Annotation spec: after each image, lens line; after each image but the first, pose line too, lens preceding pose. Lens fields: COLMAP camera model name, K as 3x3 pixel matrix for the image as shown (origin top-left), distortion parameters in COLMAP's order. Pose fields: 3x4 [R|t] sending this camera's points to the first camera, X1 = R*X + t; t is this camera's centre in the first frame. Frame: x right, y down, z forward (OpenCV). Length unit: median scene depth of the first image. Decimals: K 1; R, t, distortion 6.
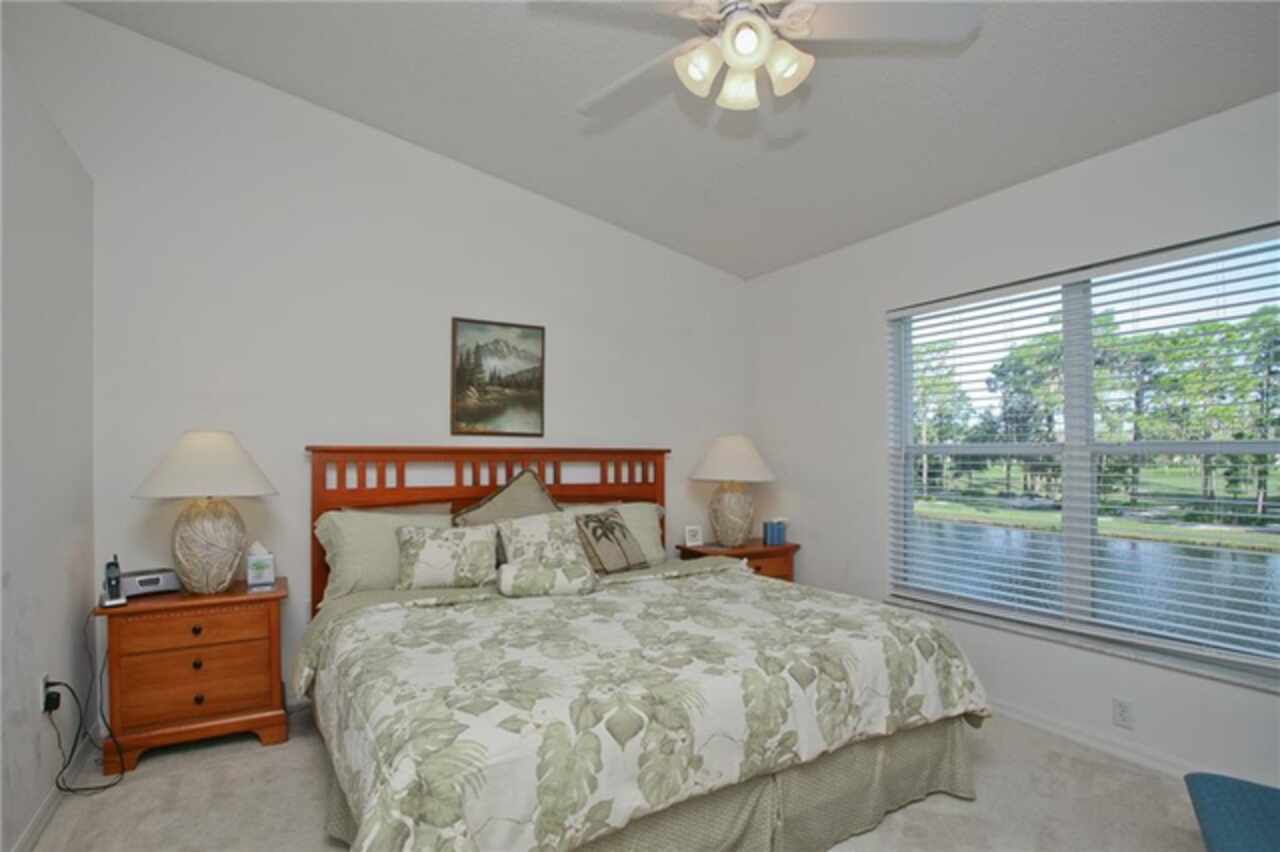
lens RADIAL K [[645.7, 0, 644.2], [0, 645.7, 432.8], [0, 0, 1]] dist [-0.059425, 0.036086]
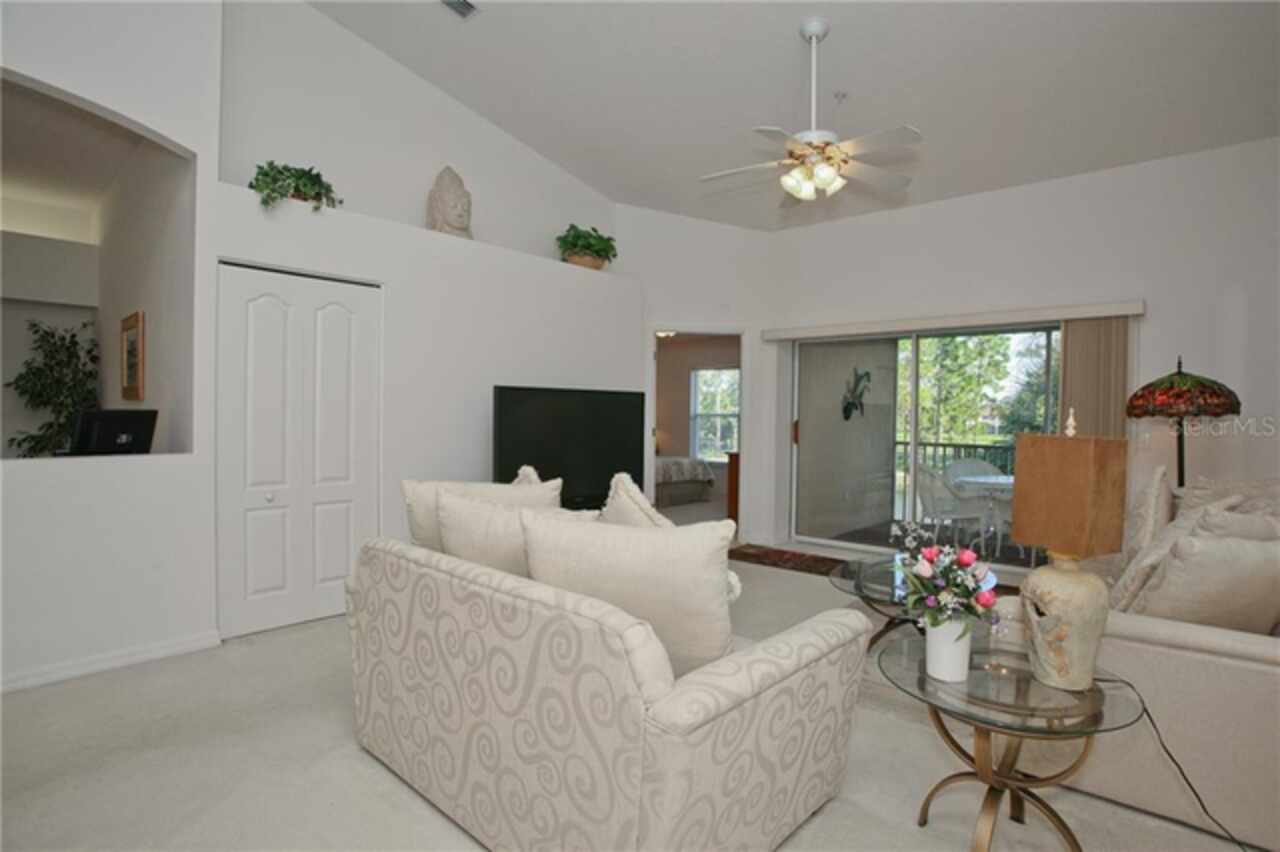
lens RADIAL K [[645.7, 0, 644.2], [0, 645.7, 432.8], [0, 0, 1]] dist [-0.059425, 0.036086]
pose [[0.956784, 0.009924, 0.290629, -0.042865], [-0.027019, 0.998128, 0.054867, -0.002684], [-0.289540, -0.060349, 0.955261, -0.110289]]
